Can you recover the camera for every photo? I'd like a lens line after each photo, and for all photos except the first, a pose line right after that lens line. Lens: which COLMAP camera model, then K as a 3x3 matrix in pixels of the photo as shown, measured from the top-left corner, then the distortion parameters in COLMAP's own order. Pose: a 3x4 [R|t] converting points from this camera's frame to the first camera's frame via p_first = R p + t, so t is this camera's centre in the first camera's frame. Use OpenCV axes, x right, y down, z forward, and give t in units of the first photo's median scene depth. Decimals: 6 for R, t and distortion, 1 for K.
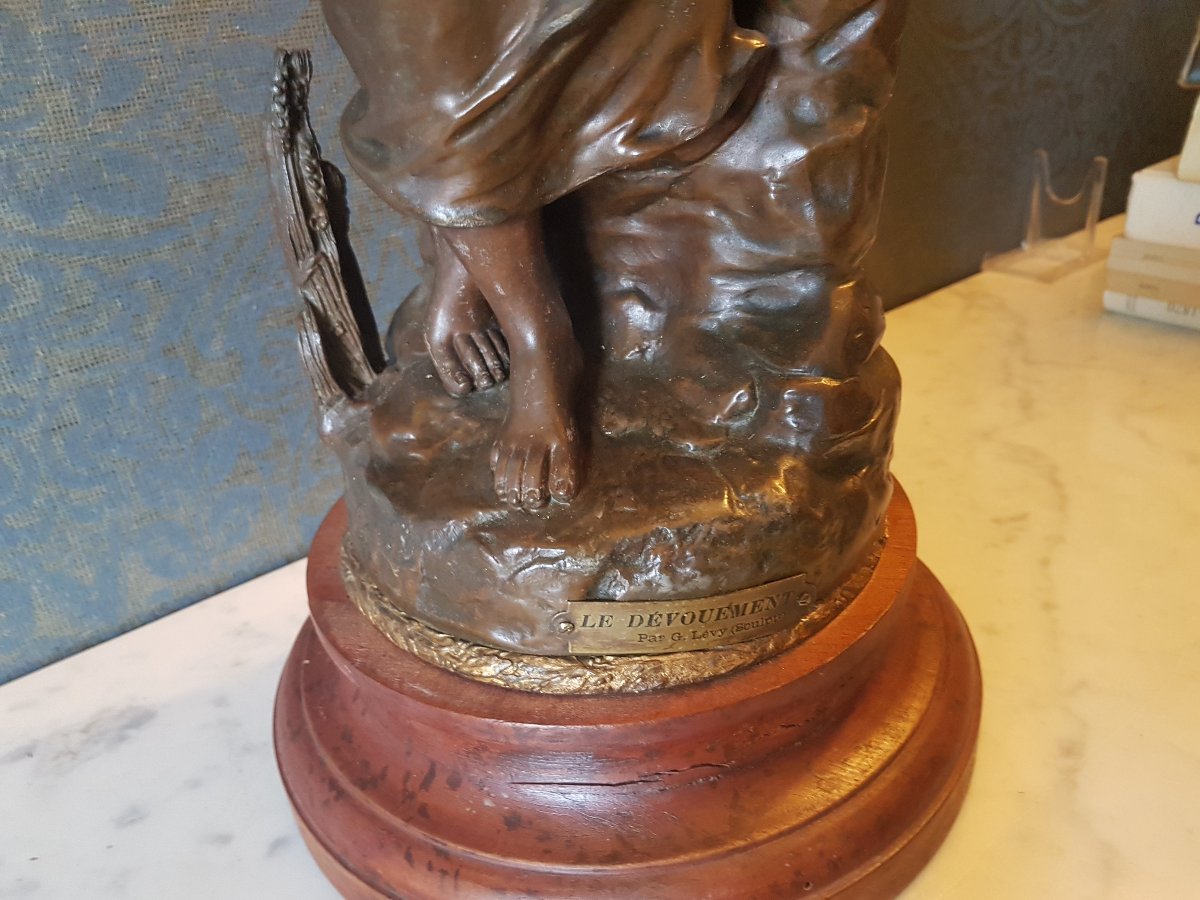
lens RADIAL K [[979.7, 0, 600.0], [0, 979.7, 450.0], [0, 0, 1]] dist [-0.025433, 0.011524]
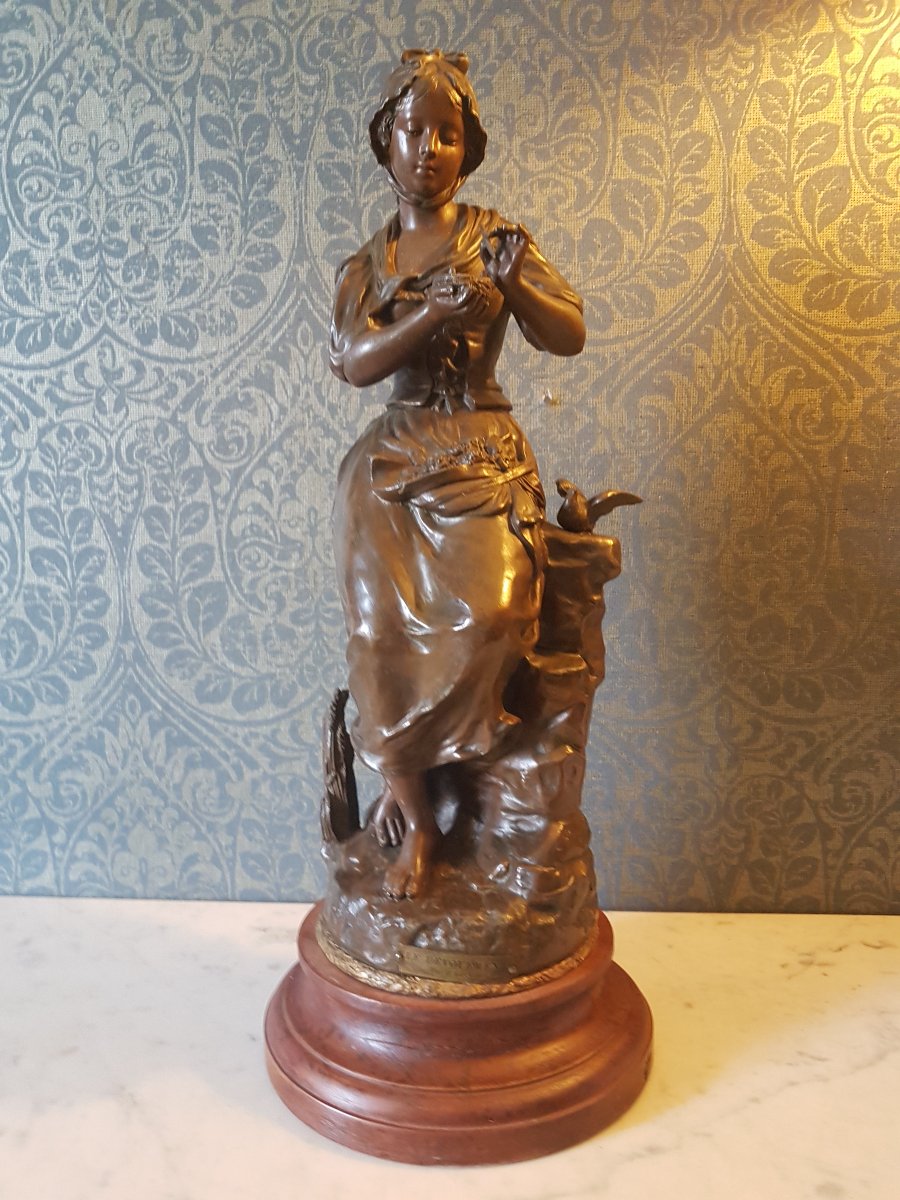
lens RADIAL K [[899.3, 0, 440.9], [0, 899.3, 613.6], [0, 0, 1]] dist [-0.013913, -0.010587]
pose [[0.963368, 0.104507, -0.246981, 0.460690], [-0.186125, 0.923581, -0.335195, 0.121272], [0.193077, 0.368886, 0.909200, -1.084521]]
